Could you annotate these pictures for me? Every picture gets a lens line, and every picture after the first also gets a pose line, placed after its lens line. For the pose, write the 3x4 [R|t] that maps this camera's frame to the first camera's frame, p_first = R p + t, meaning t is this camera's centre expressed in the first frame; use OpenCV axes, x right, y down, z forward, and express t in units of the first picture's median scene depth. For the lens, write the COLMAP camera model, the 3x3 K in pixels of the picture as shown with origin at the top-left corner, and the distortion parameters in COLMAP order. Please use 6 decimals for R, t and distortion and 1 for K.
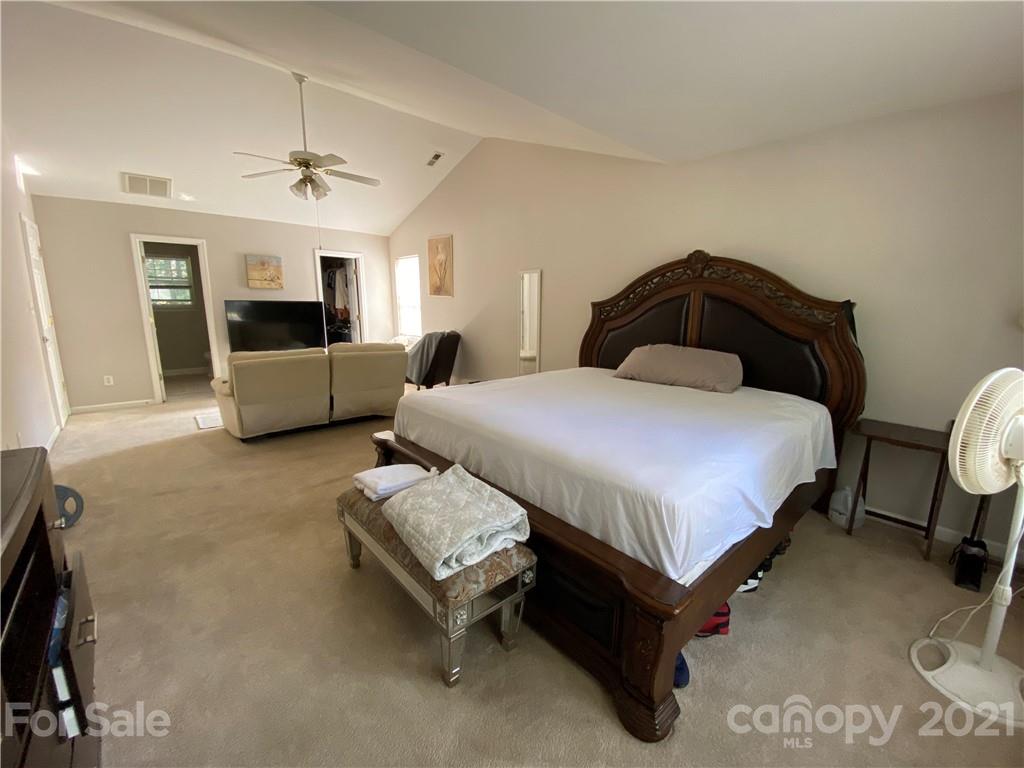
lens RADIAL K [[413.8, 0, 513.7], [0, 413.8, 387.9], [0, 0, 1]] dist [0.035035, -0.027805]
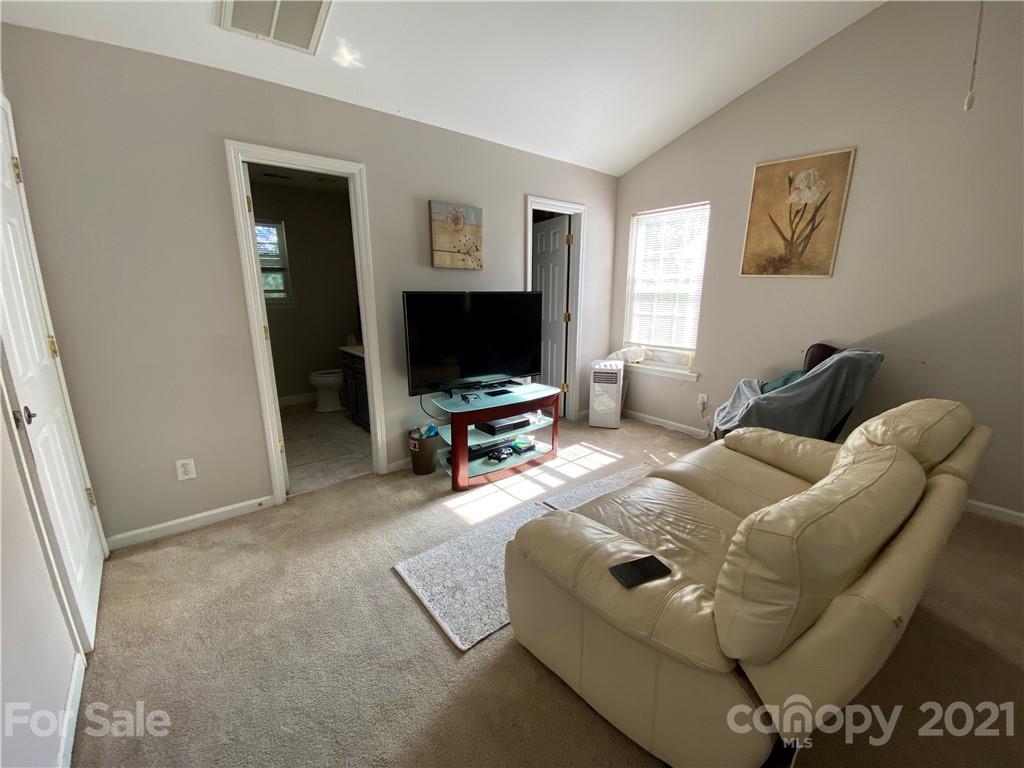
lens RADIAL K [[413.8, 0, 513.7], [0, 413.8, 387.9], [0, 0, 1]] dist [0.035035, -0.027805]
pose [[0.998080, 0.001966, -0.061899, -0.487007], [0.000301, 0.999330, 0.036585, -0.105794], [0.061930, -0.036533, 0.997412, 0.472877]]
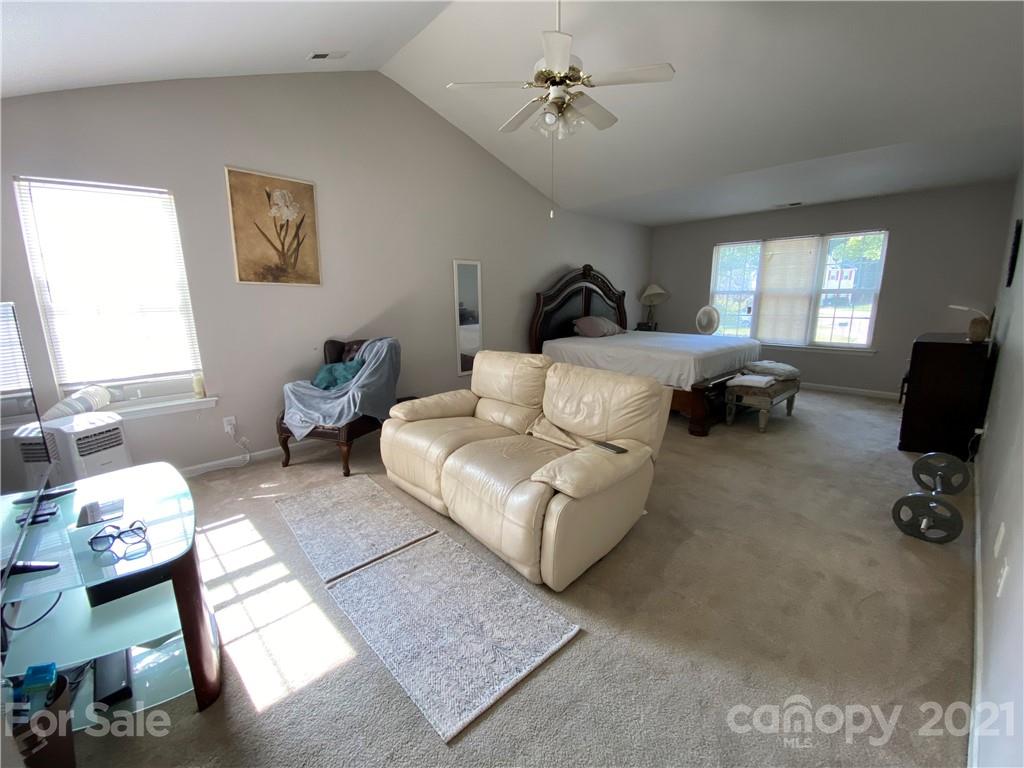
lens RADIAL K [[413.8, 0, 513.7], [0, 413.8, 387.9], [0, 0, 1]] dist [0.035035, -0.027805]
pose [[0.000261, -0.231677, 0.972793, -0.766508], [0.204113, 0.952325, 0.226748, -0.157915], [-0.978947, 0.198500, 0.047537, 0.720058]]
